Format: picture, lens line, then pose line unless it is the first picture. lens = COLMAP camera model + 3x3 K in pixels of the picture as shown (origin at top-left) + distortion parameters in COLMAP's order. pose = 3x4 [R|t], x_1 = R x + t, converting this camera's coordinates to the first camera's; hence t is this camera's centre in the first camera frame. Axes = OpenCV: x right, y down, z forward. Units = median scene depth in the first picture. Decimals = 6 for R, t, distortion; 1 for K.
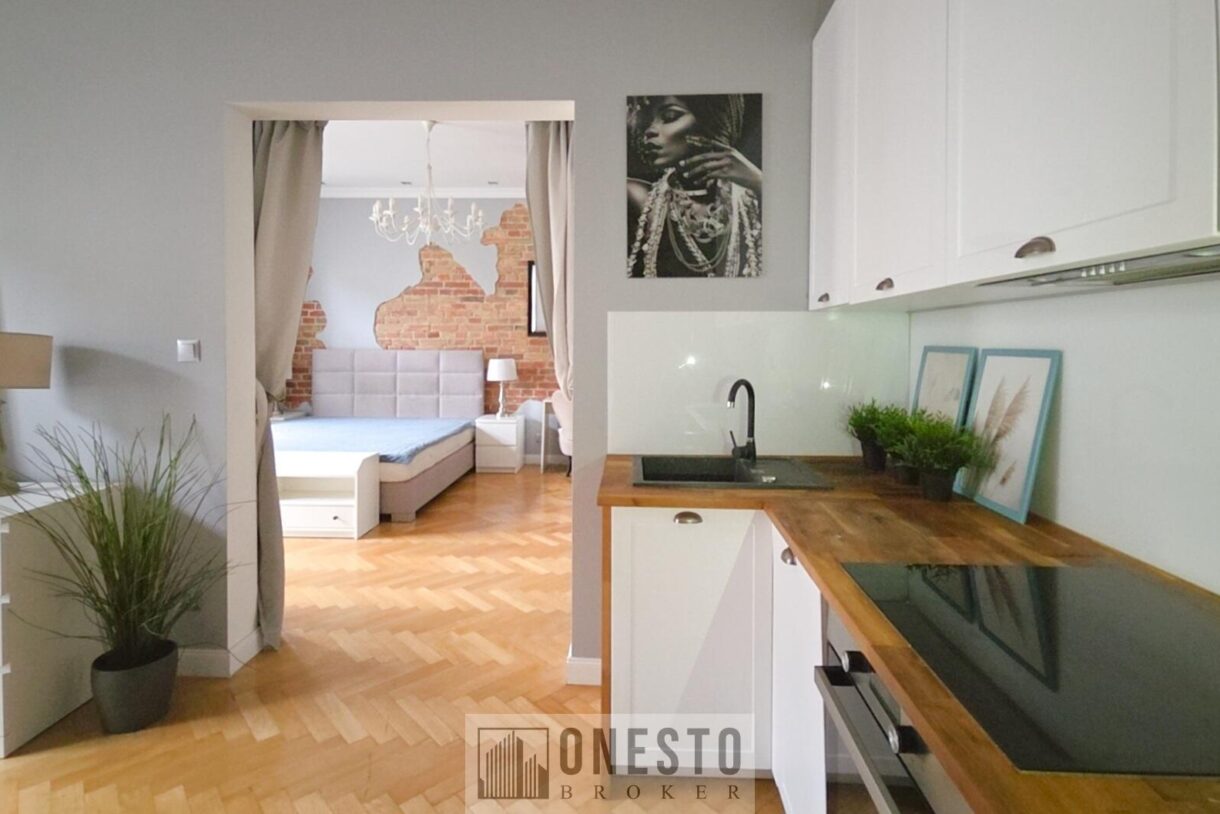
lens RADIAL K [[589.9, 0, 639.0], [0, 589.9, 357.9], [0, 0, 1]] dist [-0.002084, -0.001211]
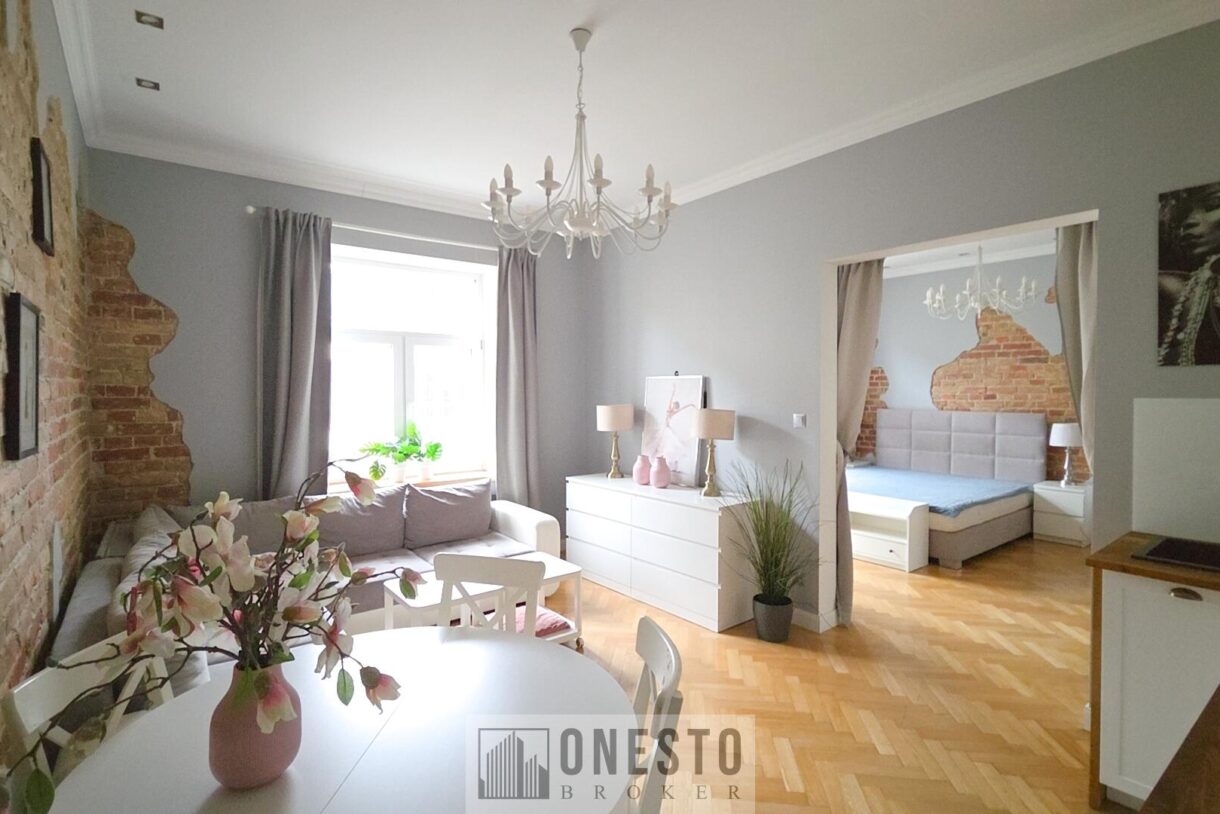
lens RADIAL K [[637.7, 0, 613.9], [0, 637.7, 402.3], [0, 0, 1]] dist [0.013286, -0.001717]
pose [[0.619919, 0.011642, -0.784579, 0.126309], [-0.011959, 0.999914, 0.005388, -0.029910], [0.784575, 0.006042, 0.620005, -0.211451]]
